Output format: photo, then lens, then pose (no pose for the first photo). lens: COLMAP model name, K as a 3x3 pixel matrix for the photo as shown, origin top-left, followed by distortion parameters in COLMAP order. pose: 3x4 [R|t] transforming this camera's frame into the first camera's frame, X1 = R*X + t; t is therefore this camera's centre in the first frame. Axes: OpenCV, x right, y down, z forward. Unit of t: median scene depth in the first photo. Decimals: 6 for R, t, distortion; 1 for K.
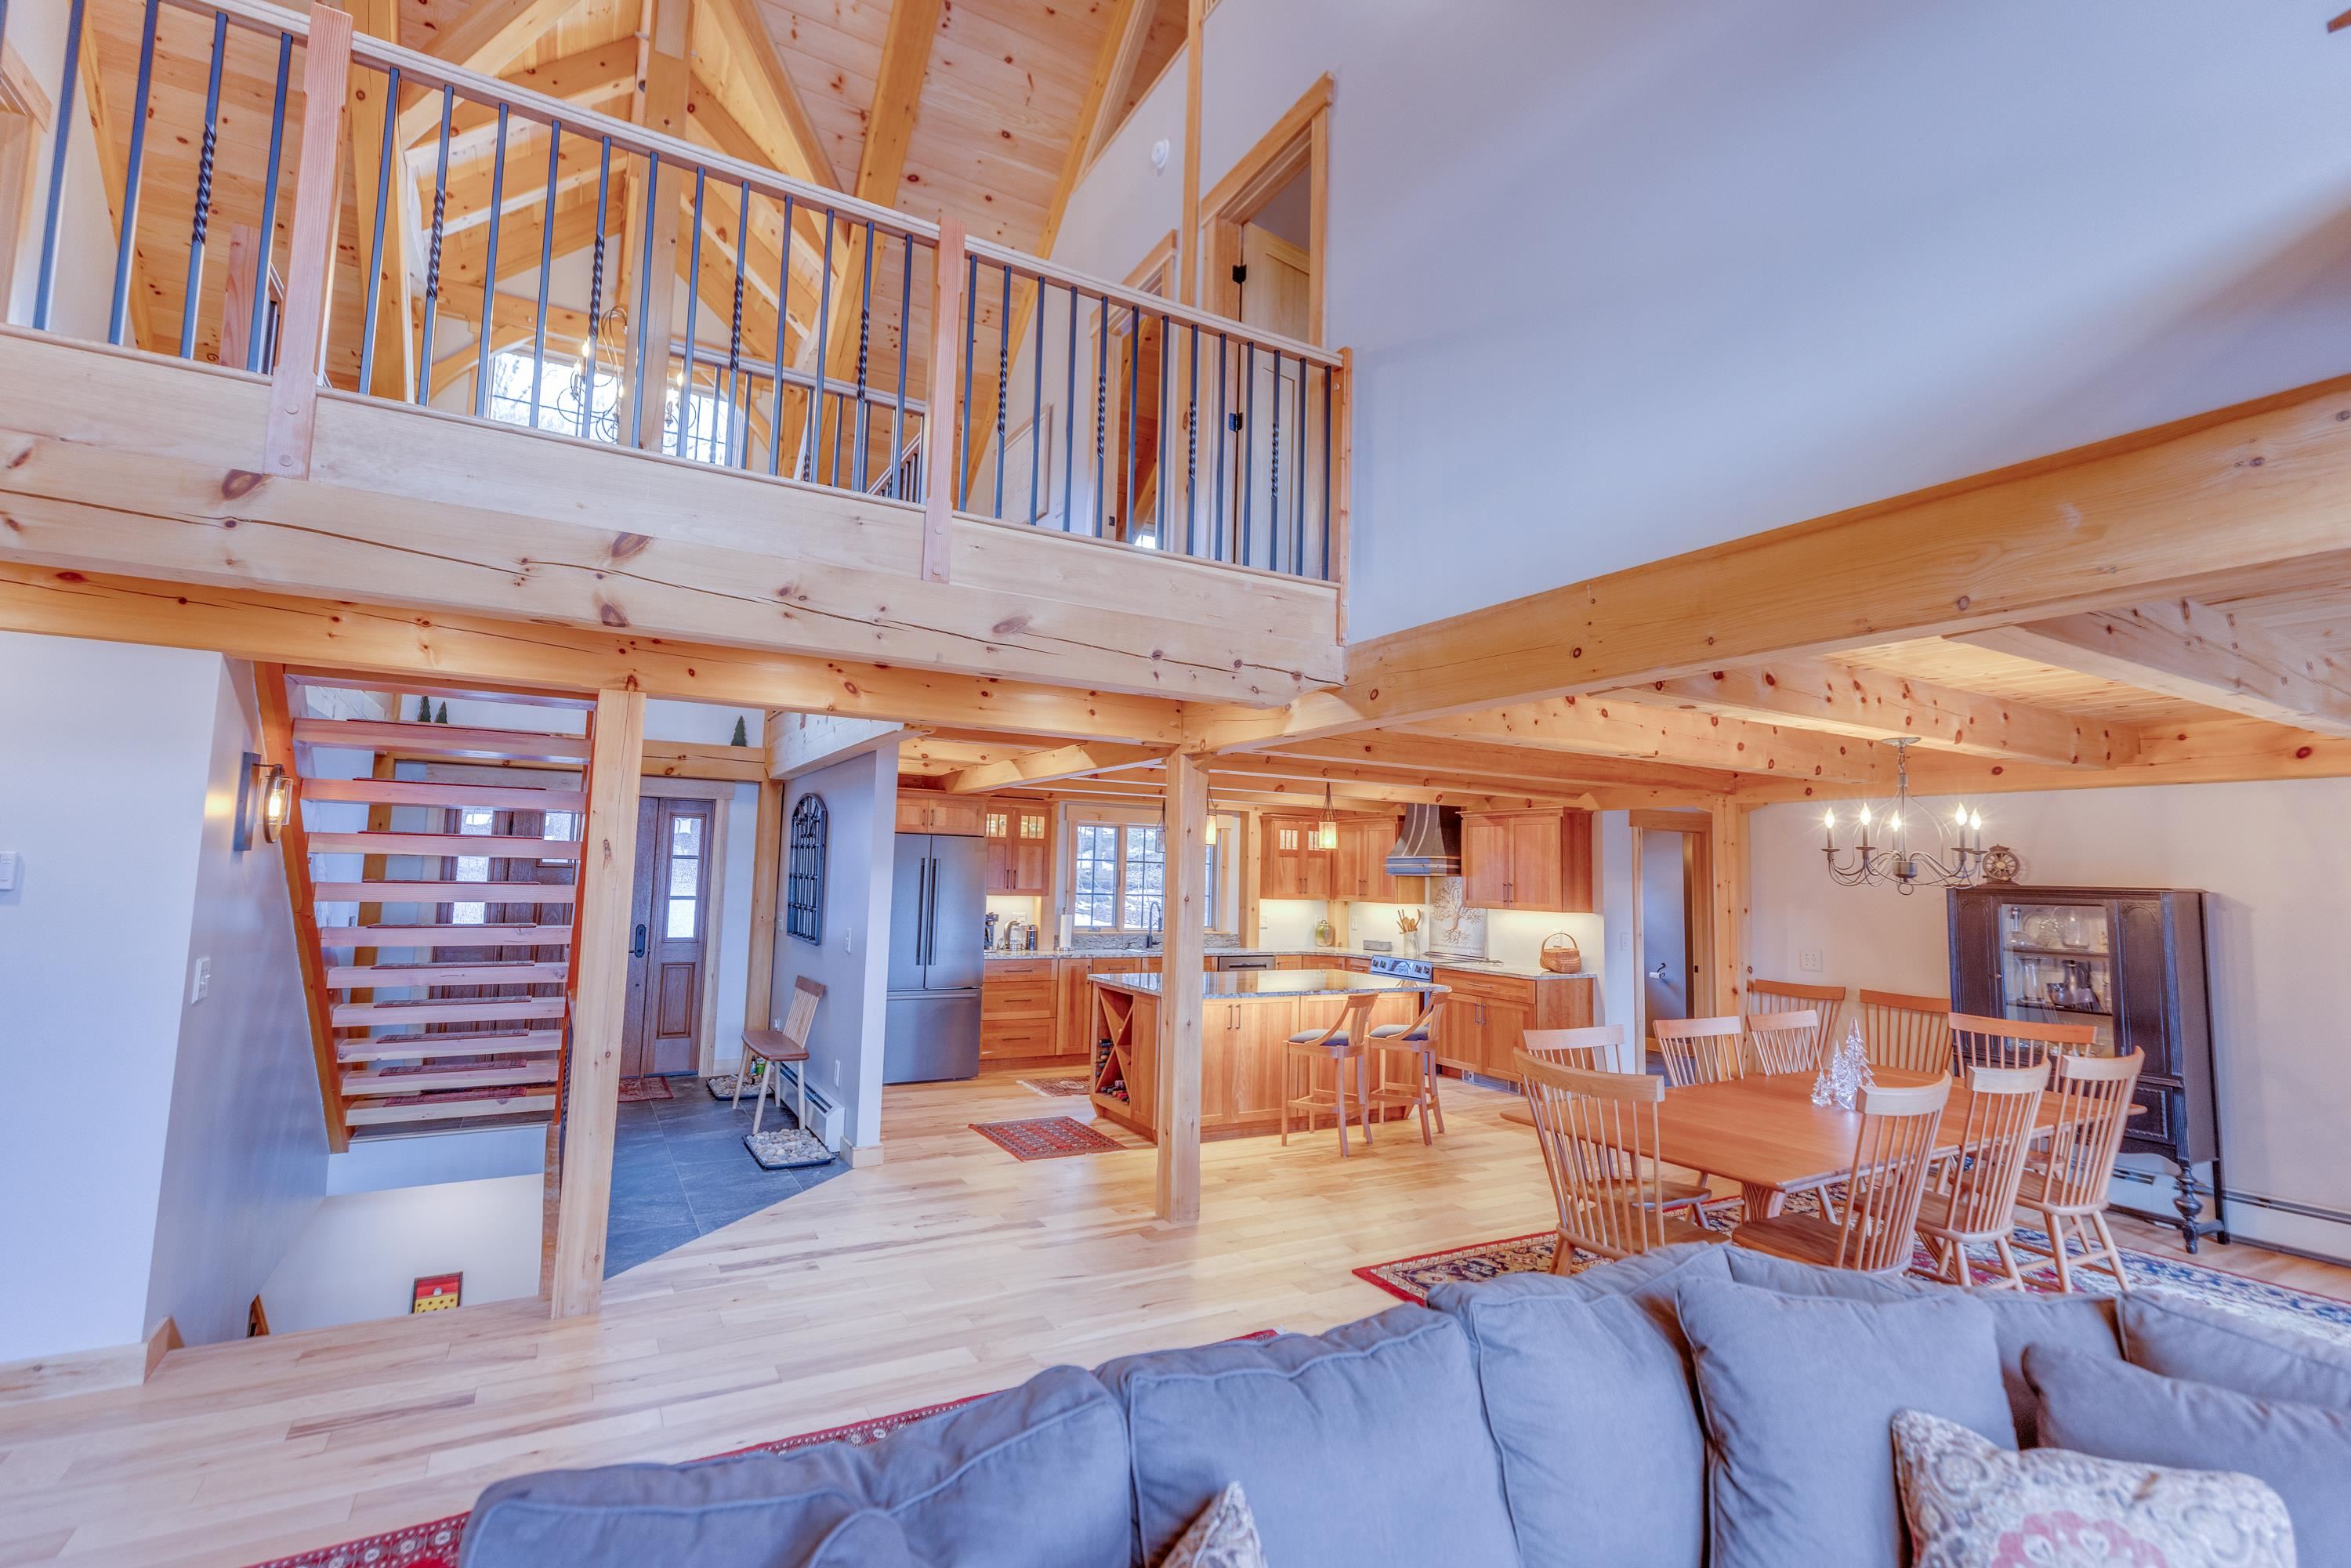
lens RADIAL K [[1082.1, 0, 1196.5], [0, 1082.1, 733.2], [0, 0, 1]] dist [0.003772, 0.000454]
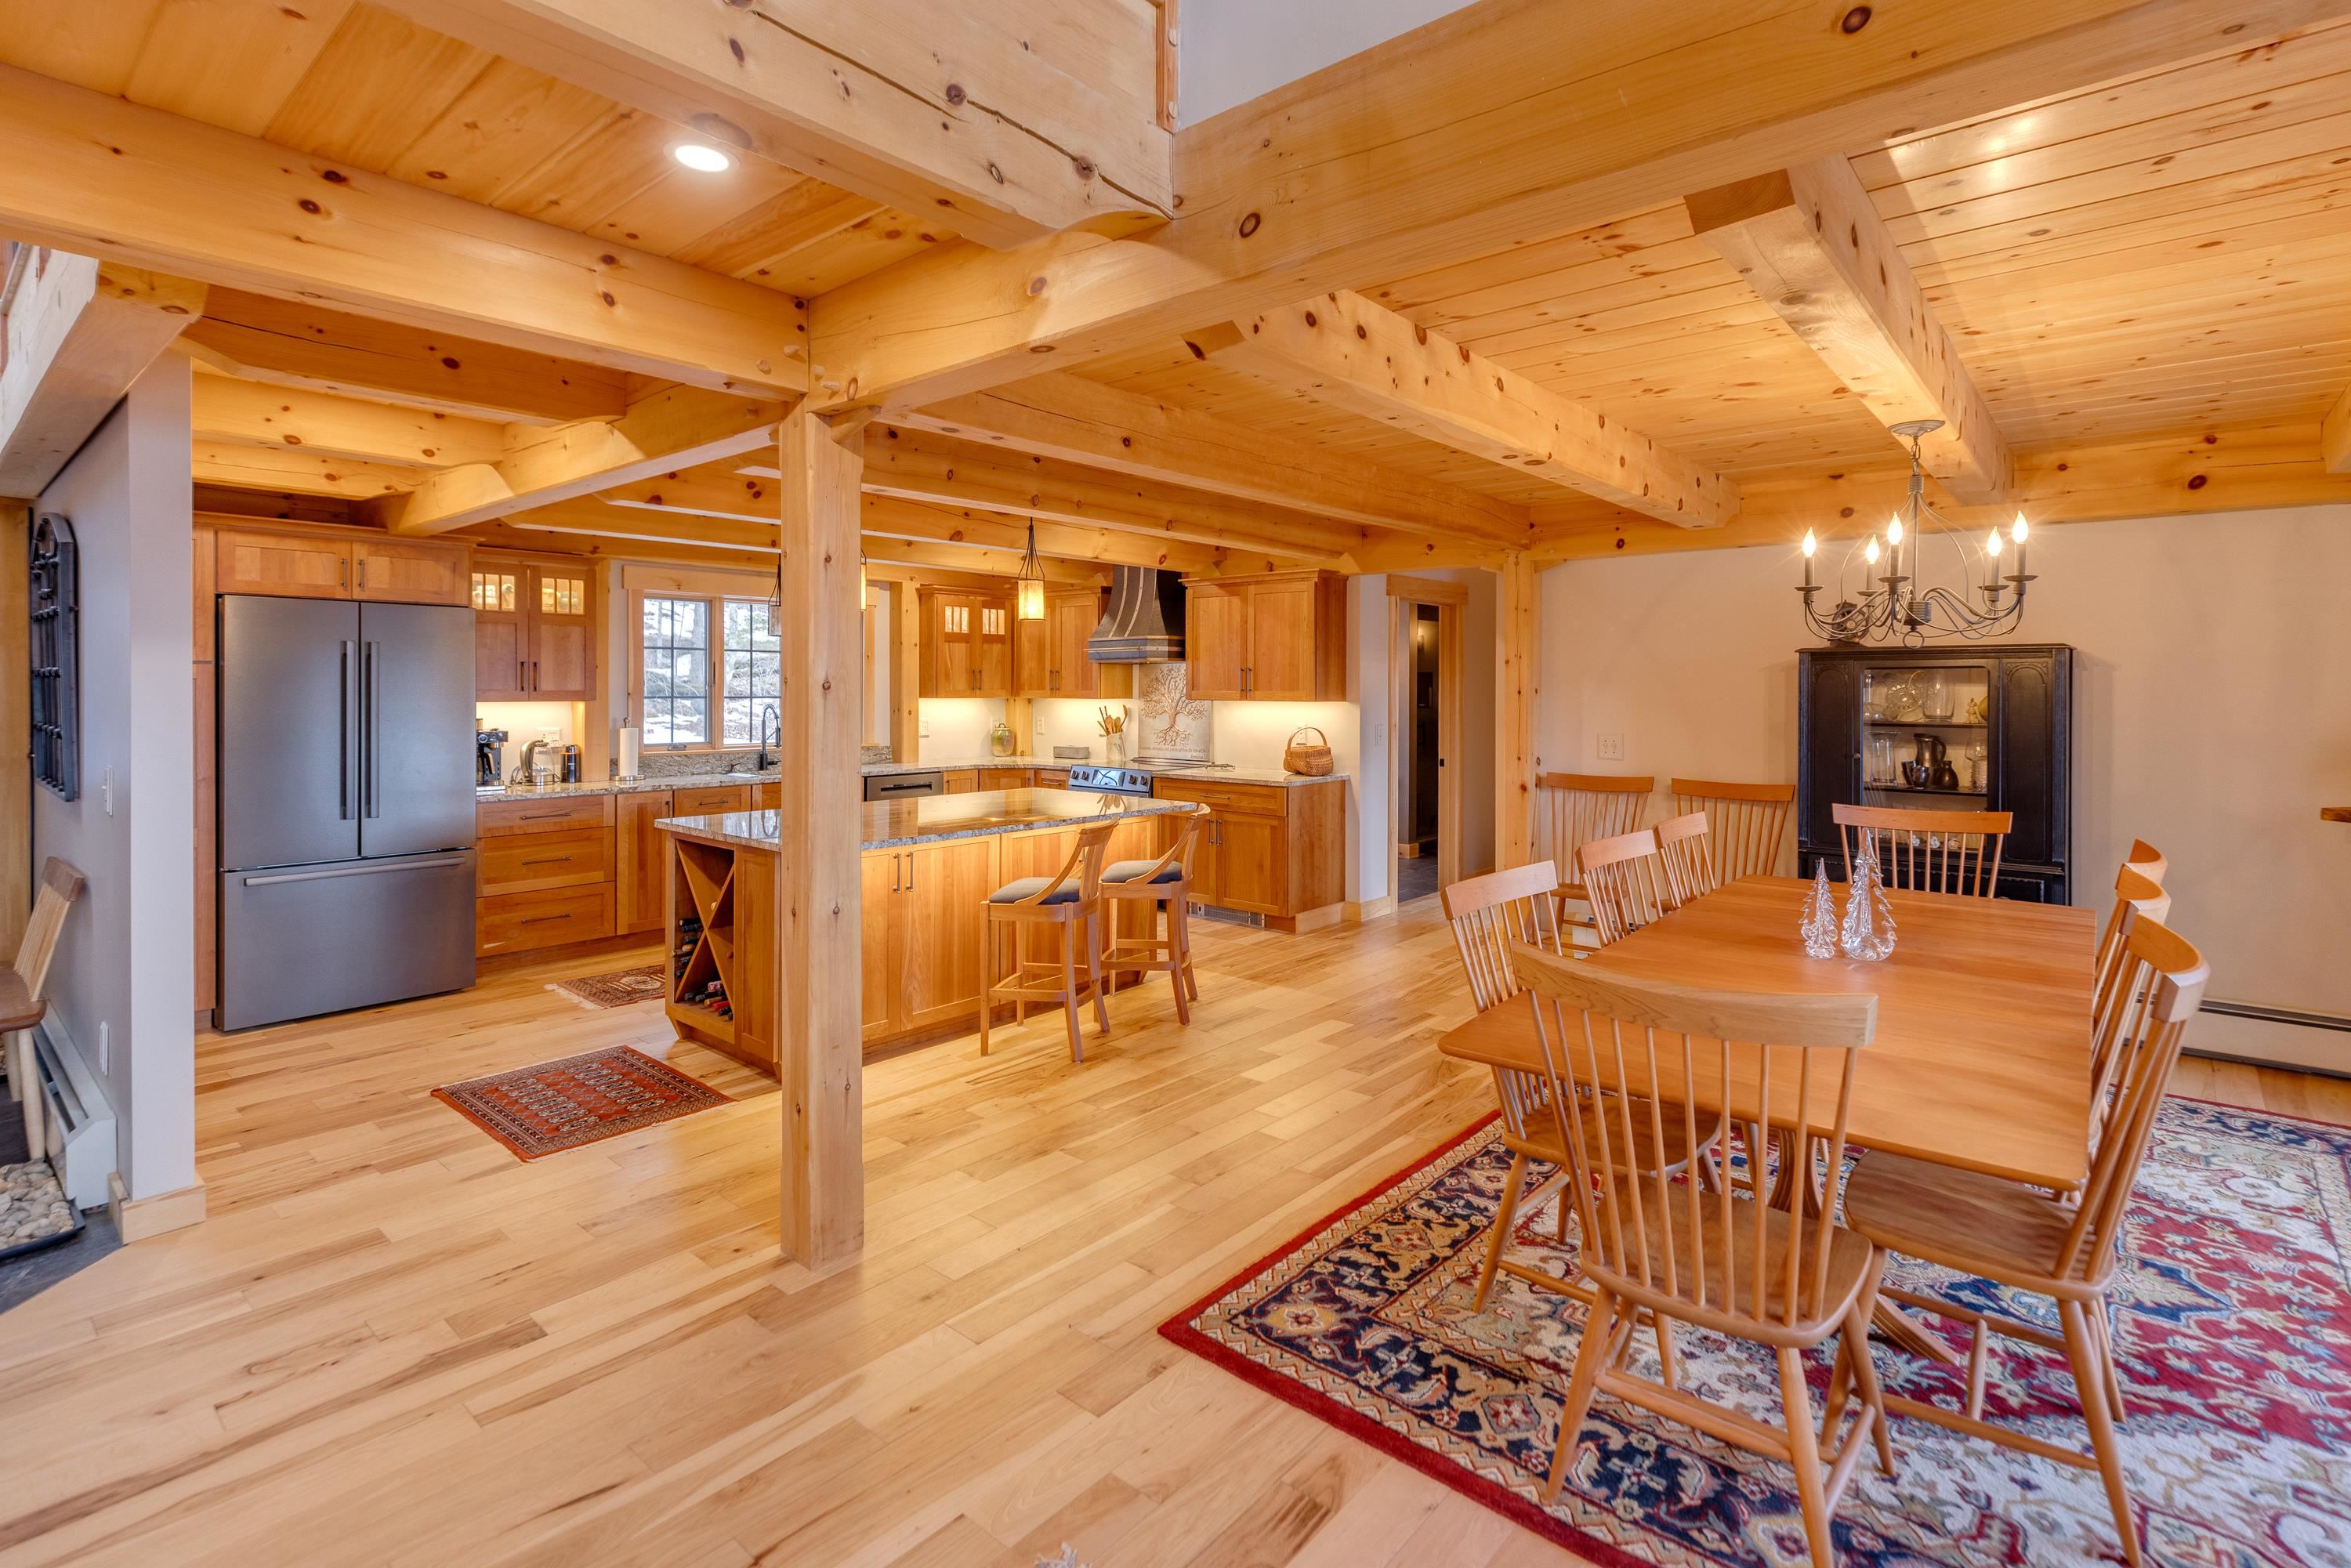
lens RADIAL K [[1139.4, 0, 1204.5], [0, 1139.4, 675.3], [0, 0, 1]] dist [0.002931, 0.000076]
pose [[0.947655, -0.022709, 0.318487, -0.007895], [-0.017811, 0.992155, 0.123742, 0.052929], [-0.318798, -0.122938, 0.939816, 0.288362]]
